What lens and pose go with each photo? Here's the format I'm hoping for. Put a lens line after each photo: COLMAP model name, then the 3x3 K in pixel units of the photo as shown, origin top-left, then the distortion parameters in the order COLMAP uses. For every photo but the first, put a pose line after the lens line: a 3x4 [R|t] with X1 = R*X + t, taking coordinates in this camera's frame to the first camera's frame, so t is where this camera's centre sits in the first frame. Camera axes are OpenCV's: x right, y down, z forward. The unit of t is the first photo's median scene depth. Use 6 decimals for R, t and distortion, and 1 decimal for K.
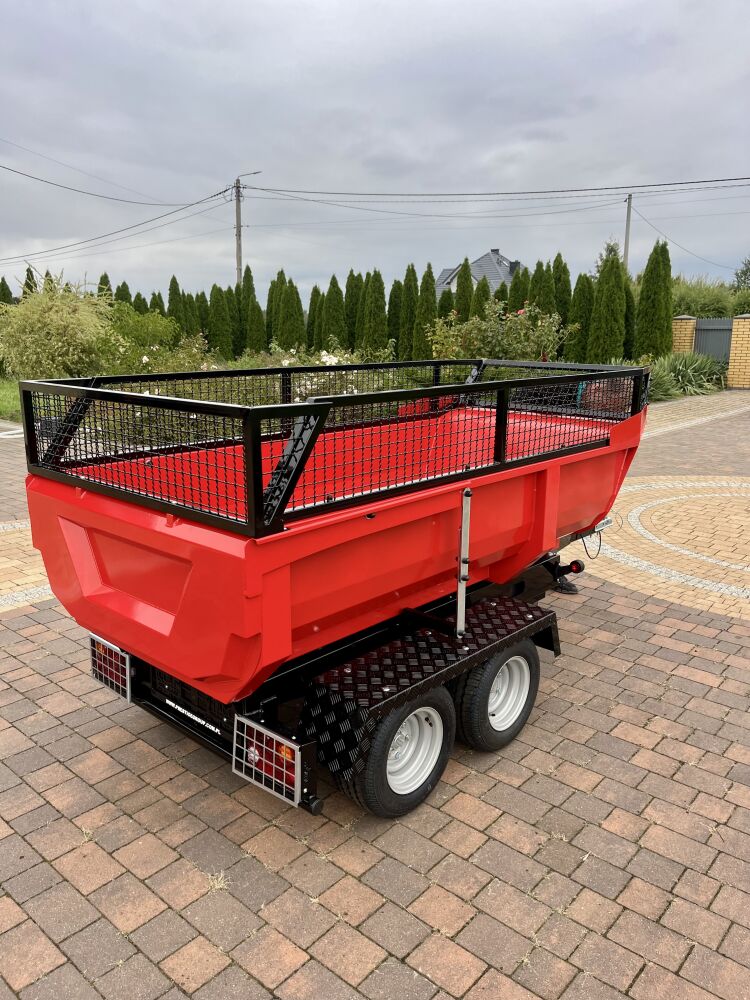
lens RADIAL K [[751.6, 0, 392.3], [0, 751.6, 497.7], [0, 0, 1]] dist [0.058778, -0.071393]
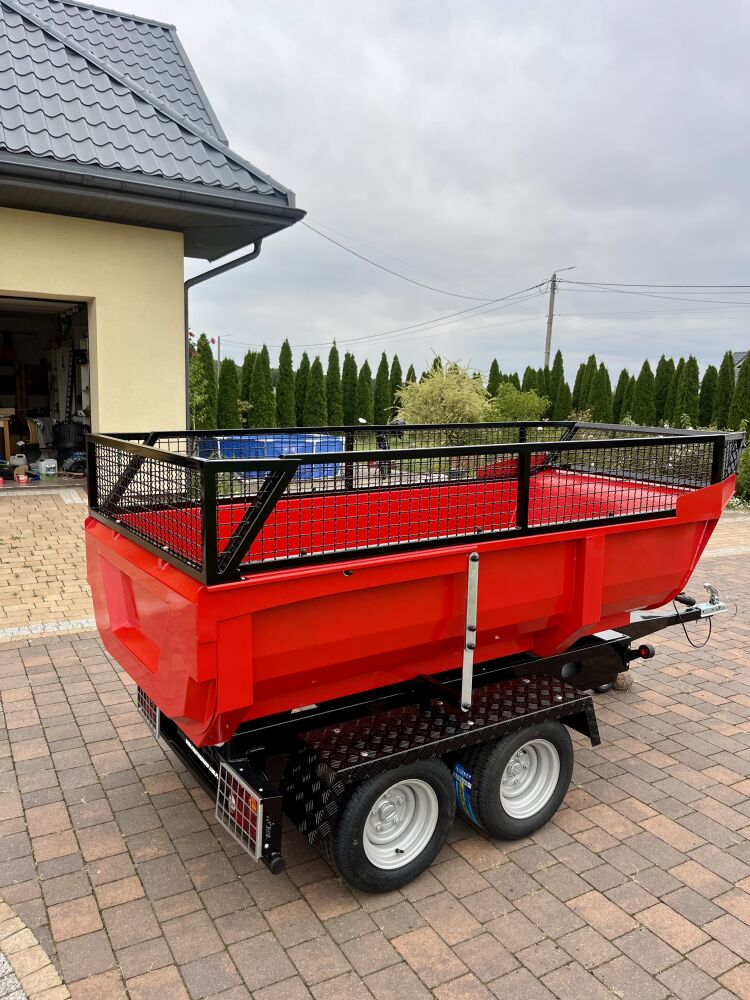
lens RADIAL K [[761.5, 0, 375.0], [0, 761.5, 500.0], [0, 0, 1]] dist [0.056192, -0.080211]
pose [[0.962862, 0.038921, -0.267174, 0.235811], [-0.060857, 0.995376, -0.074319, 0.000523], [0.263046, 0.087818, 0.960778, 0.024341]]
